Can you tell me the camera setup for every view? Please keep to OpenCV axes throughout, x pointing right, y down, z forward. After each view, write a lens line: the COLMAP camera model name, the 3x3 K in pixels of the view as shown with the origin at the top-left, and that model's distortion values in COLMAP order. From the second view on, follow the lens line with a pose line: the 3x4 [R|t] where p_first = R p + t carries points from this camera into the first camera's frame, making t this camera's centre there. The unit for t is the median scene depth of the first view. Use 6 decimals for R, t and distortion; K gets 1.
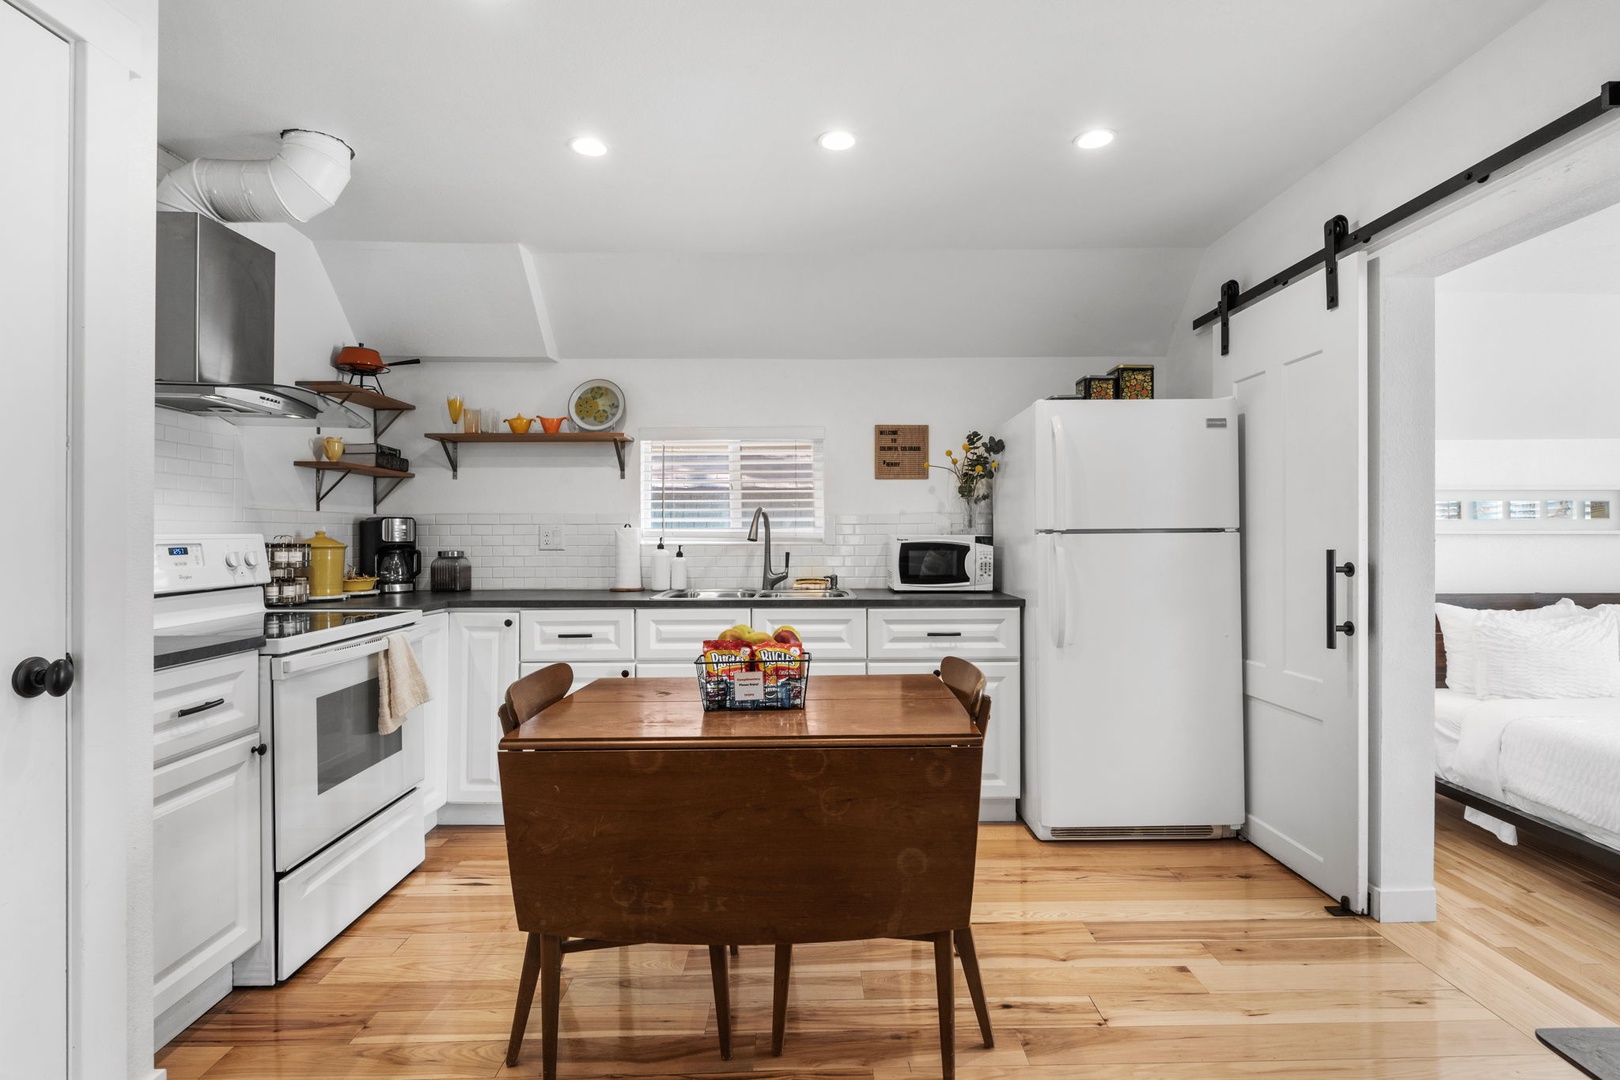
lens RADIAL K [[788.1, 0, 820.4], [0, 788.1, 536.8], [0, 0, 1]] dist [-0.000251, -0.000953]
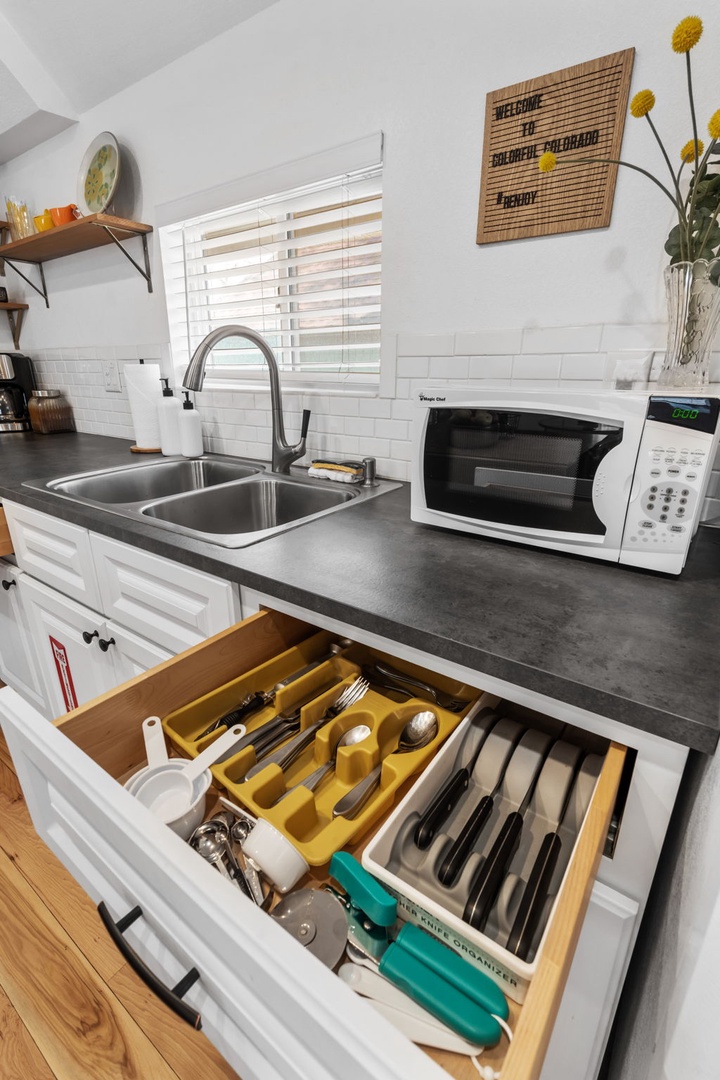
lens RADIAL K [[494.1, 0, 363.1], [0, 494.1, 538.6], [0, 0, 1]] dist [-0.005686, 0.002673]
pose [[0.800705, 0.199877, -0.564731, 0.230527], [-0.000987, 0.943136, 0.332407, -0.012345], [0.599059, -0.265602, 0.755370, 0.793883]]
